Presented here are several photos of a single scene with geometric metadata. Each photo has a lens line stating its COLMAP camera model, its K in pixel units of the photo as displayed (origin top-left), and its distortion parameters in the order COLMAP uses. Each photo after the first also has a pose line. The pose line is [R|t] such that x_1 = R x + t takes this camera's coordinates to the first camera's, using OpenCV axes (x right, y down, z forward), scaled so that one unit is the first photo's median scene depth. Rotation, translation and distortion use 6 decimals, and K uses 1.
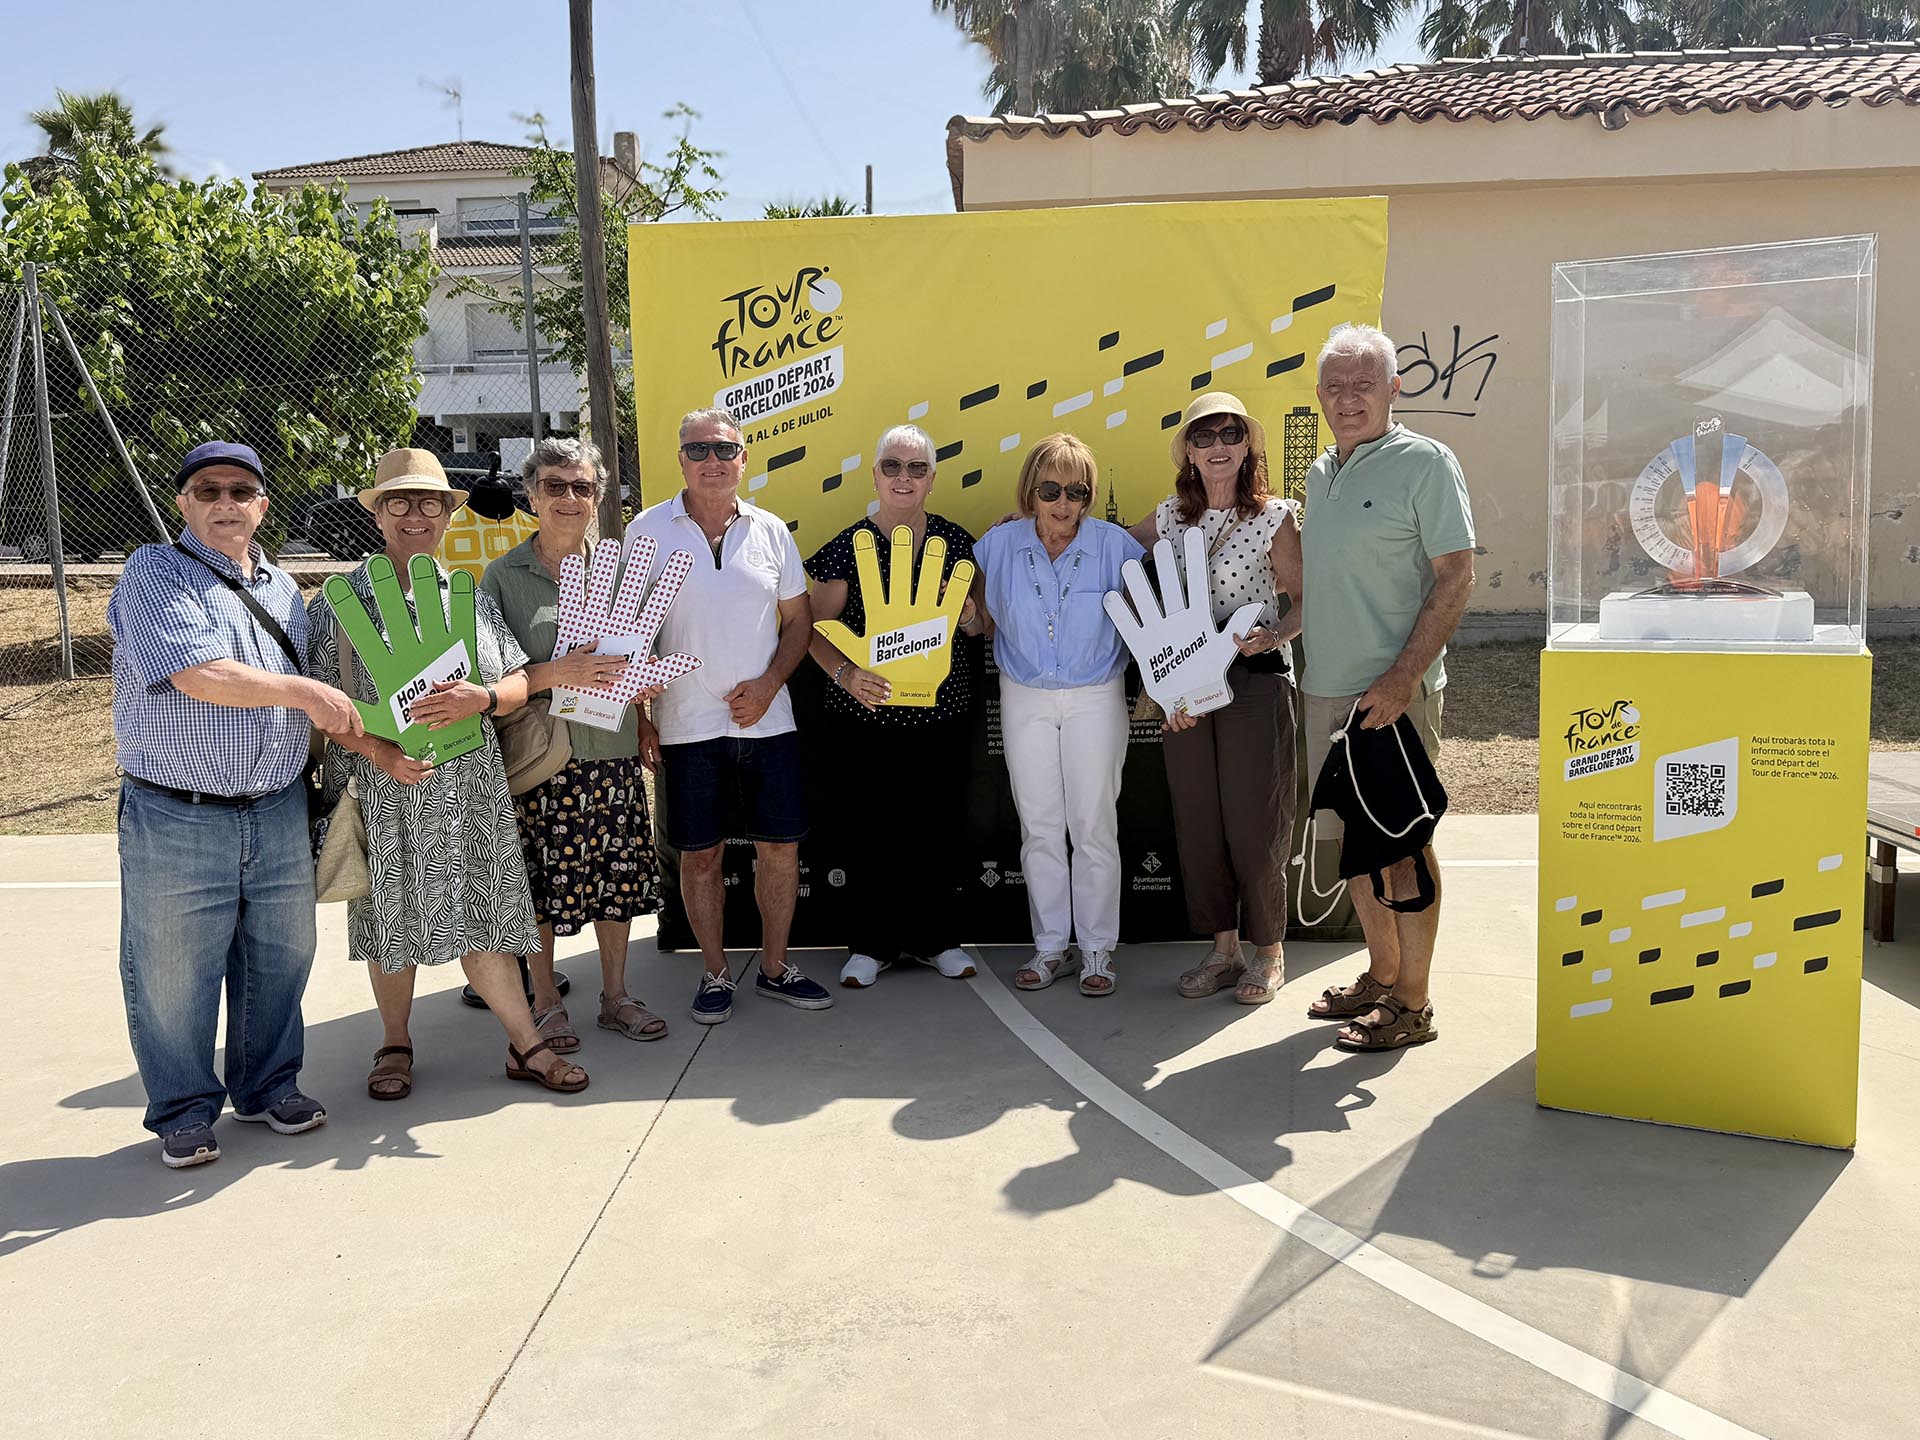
lens RADIAL K [[1459.2, 0, 933.3], [0, 1459.2, 648.7], [0, 0, 1]] dist [0.083882, -0.131873]
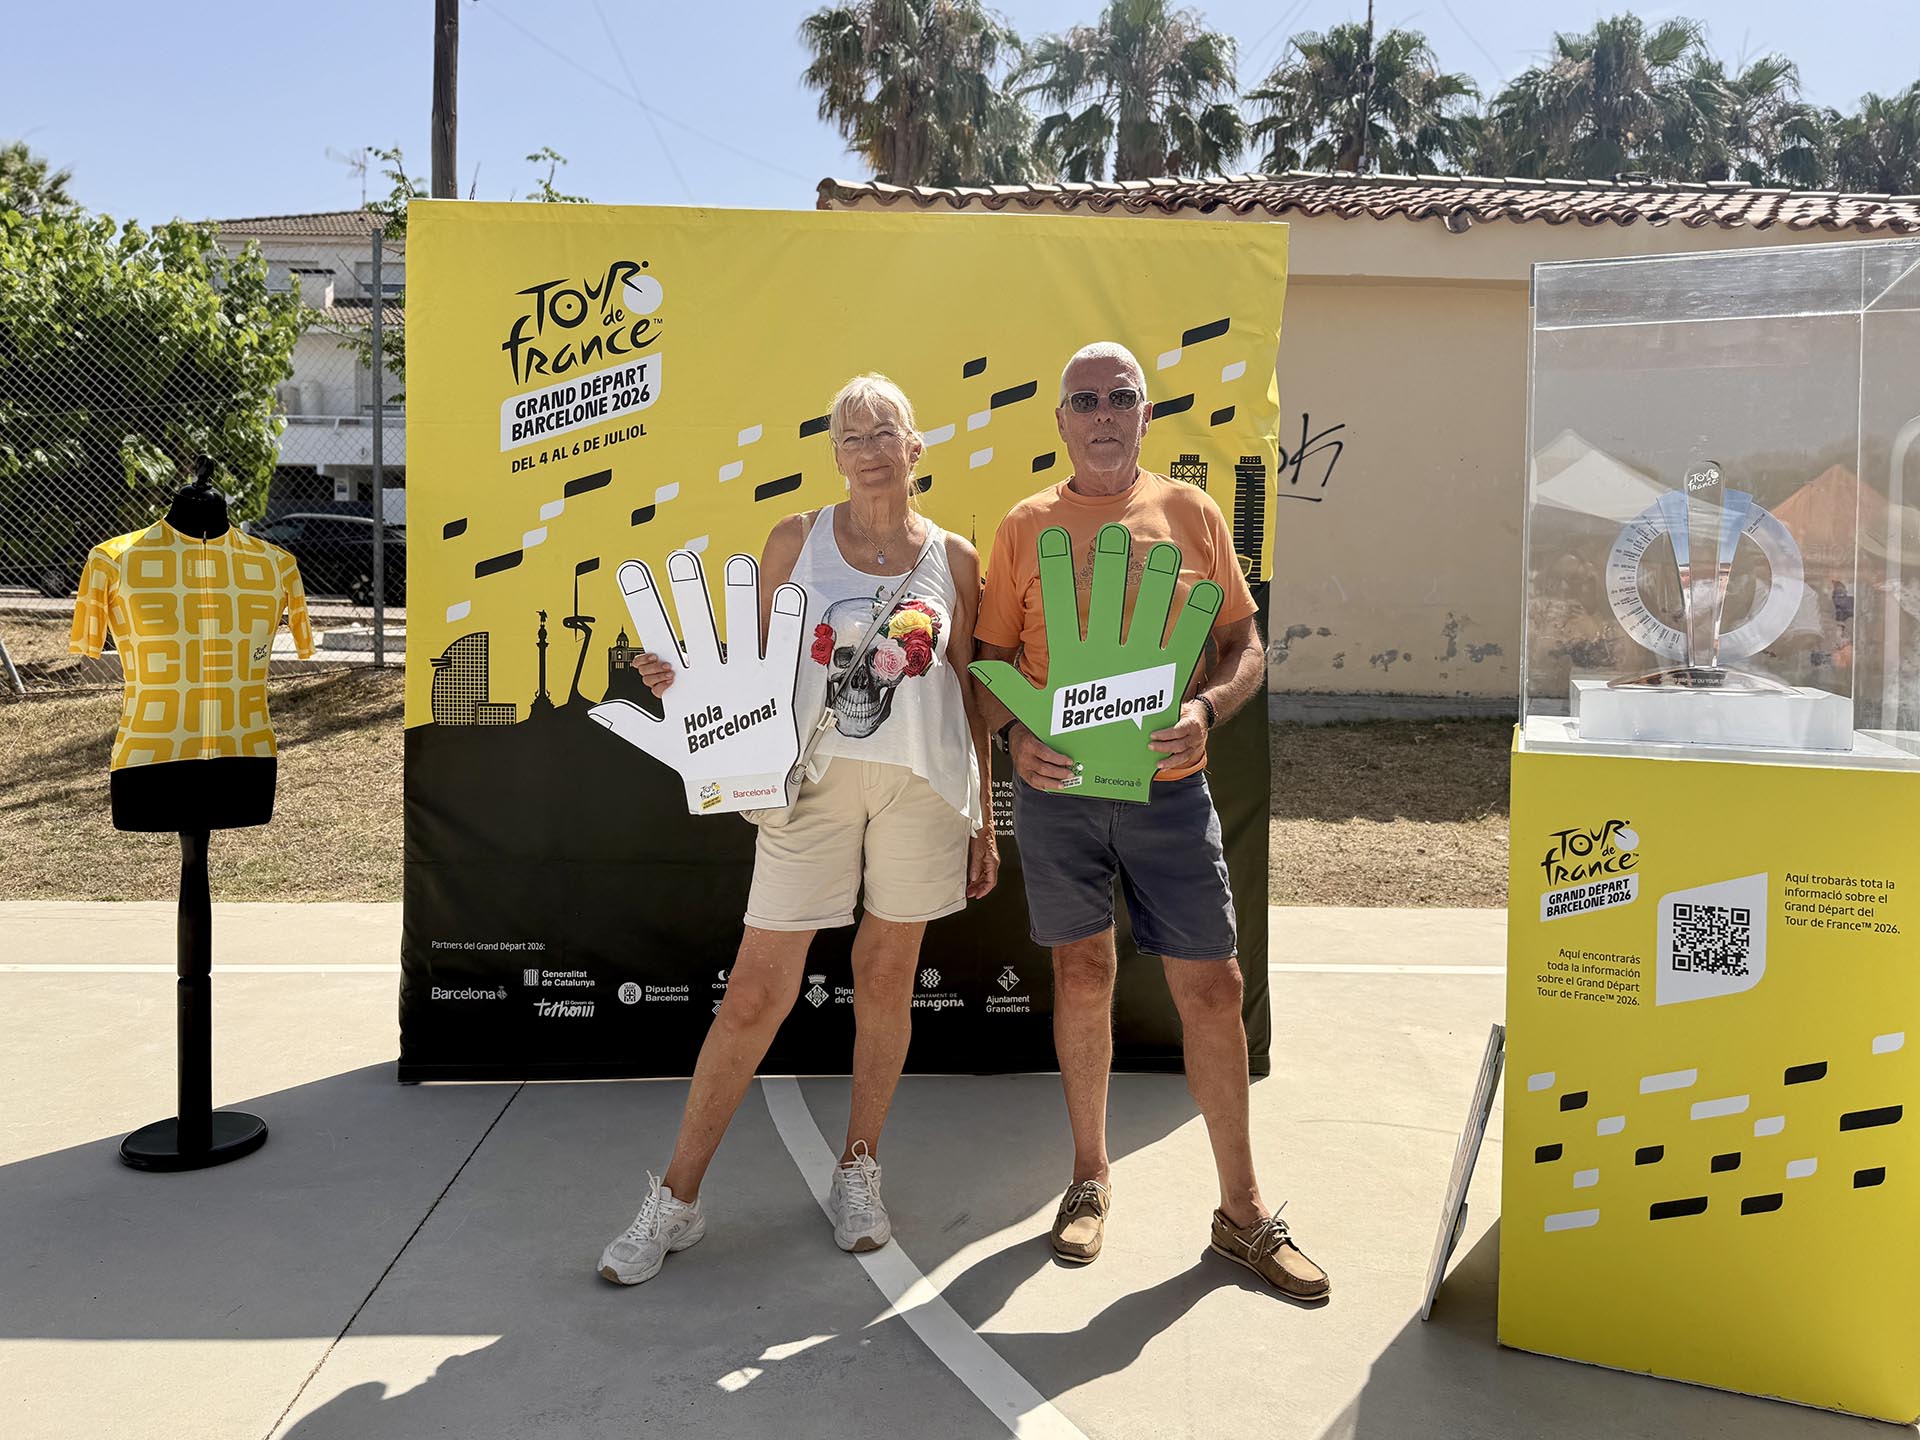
lens RADIAL K [[1345.7, 0, 943.2], [0, 1345.7, 614.3], [0, 0, 1]] dist [0.008610, -0.005693]
pose [[0.993982, 0.039064, 0.102344, 0.012672], [-0.031806, 0.996925, -0.071615, -0.003533], [-0.104827, 0.067929, 0.992168, 0.109467]]
